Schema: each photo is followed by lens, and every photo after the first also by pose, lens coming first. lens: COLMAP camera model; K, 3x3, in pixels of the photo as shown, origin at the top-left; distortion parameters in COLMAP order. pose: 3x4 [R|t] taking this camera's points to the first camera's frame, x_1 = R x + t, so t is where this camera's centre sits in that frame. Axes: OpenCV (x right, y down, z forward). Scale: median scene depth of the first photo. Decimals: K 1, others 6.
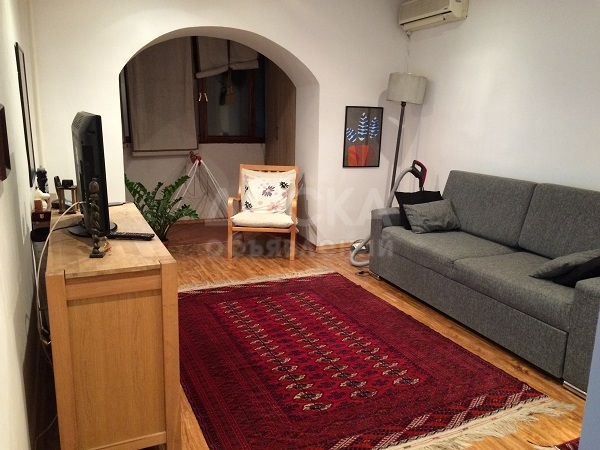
lens RADIAL K [[522.8, 0, 302.3], [0, 522.8, 225.7], [0, 0, 1]] dist [0.056120, -0.001696]
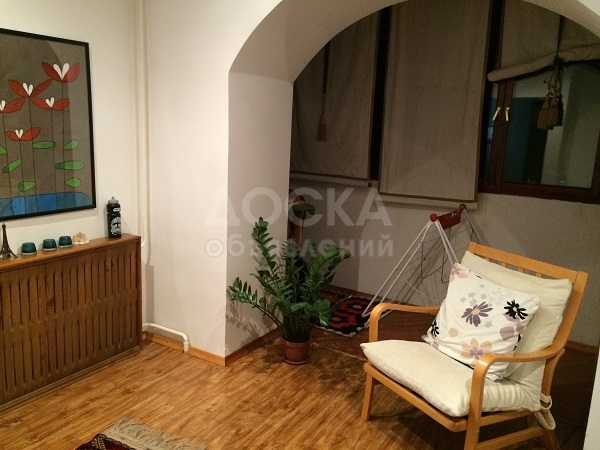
lens RADIAL K [[522.8, 0, 298.8], [0, 522.8, 225.8], [0, 0, 1]] dist [0.056120, -0.001696]
pose [[0.572504, 0.168878, -0.802321, 0.195824], [-0.217267, 0.974823, 0.050154, -0.127706], [0.790591, 0.145605, 0.594782, 0.597677]]
